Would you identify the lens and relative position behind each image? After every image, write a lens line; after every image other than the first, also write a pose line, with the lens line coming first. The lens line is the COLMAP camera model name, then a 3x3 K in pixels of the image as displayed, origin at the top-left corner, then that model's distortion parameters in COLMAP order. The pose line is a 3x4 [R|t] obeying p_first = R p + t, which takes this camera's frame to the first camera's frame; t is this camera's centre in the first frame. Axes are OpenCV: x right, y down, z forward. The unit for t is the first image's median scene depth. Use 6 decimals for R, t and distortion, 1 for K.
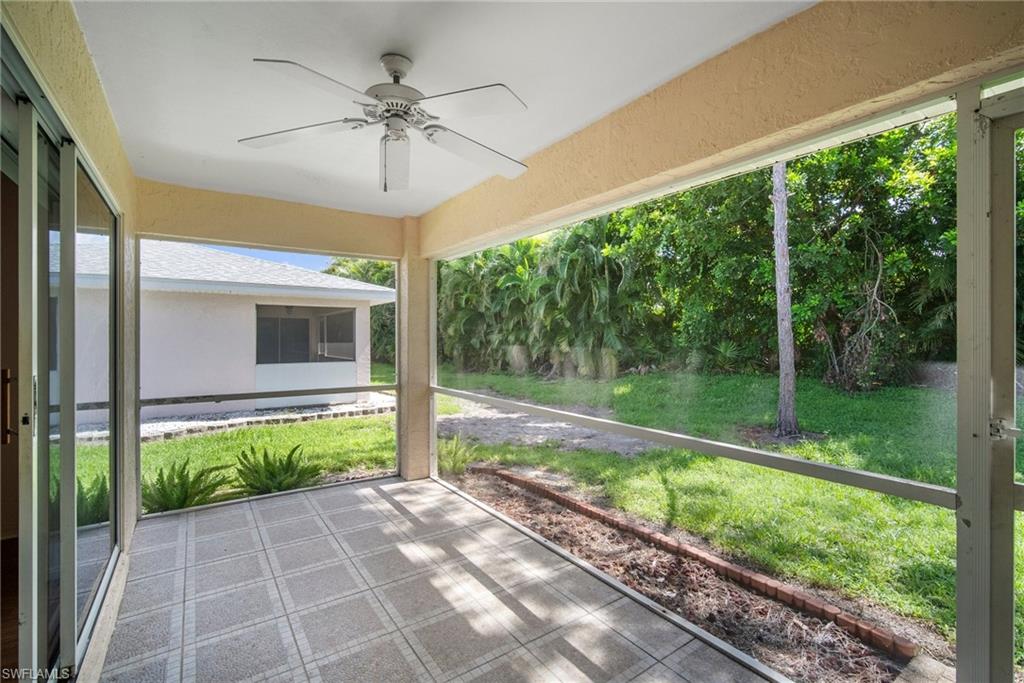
lens RADIAL K [[452.8, 0, 517.3], [0, 452.8, 336.2], [0, 0, 1]] dist [-0.011124, 0.004053]
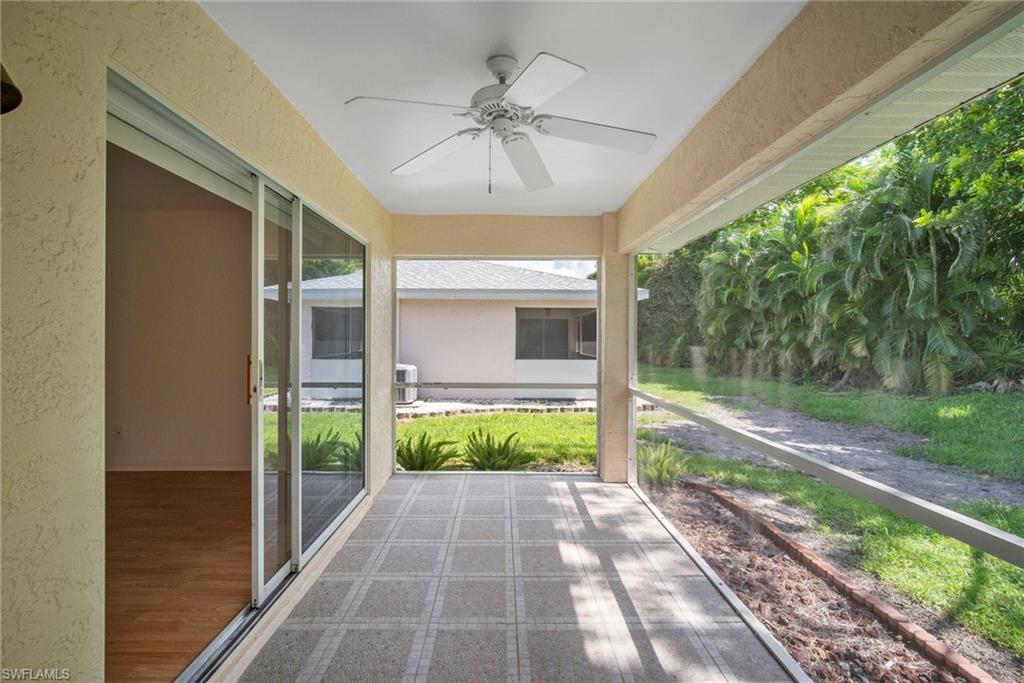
lens RADIAL K [[452.8, 0, 515.4], [0, 452.8, 338.8], [0, 0, 1]] dist [-0.011124, 0.004053]
pose [[0.829822, 0.007533, -0.557977, 0.143736], [-0.003760, 0.999962, 0.007907, 0.000939], [0.558016, -0.004463, 0.829819, 0.076646]]
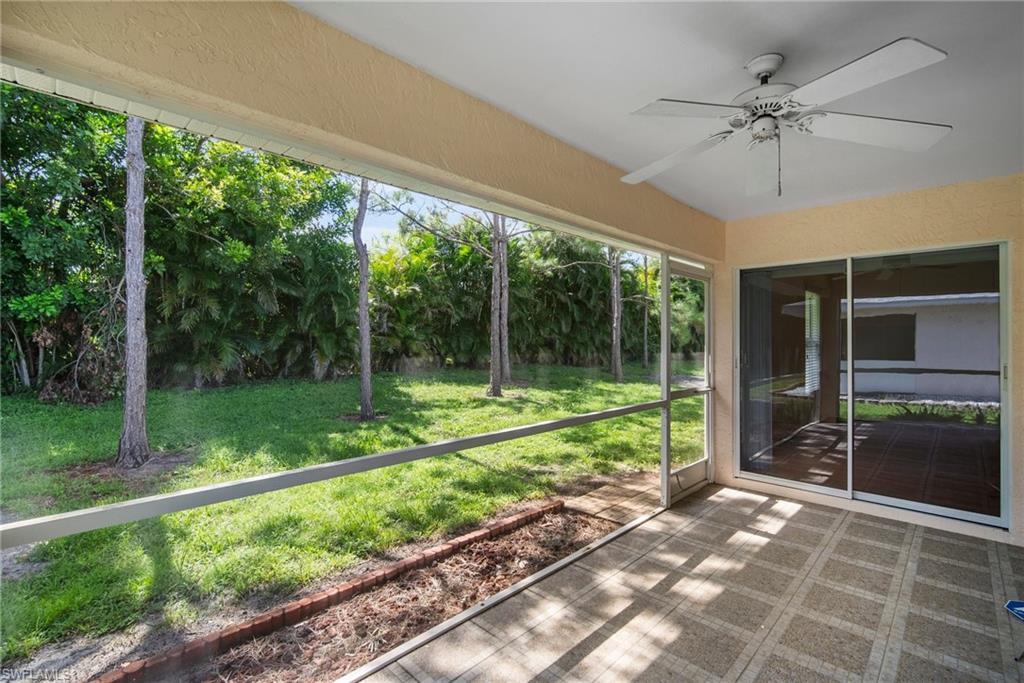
lens RADIAL K [[452.8, 0, 516.9], [0, 452.8, 340.1], [0, 0, 1]] dist [-0.011124, 0.004053]
pose [[-0.167241, -0.001889, 0.985914, -0.499091], [-0.004166, 0.999991, 0.001209, -0.005878], [-0.985907, -0.003905, -0.167247, 0.743110]]
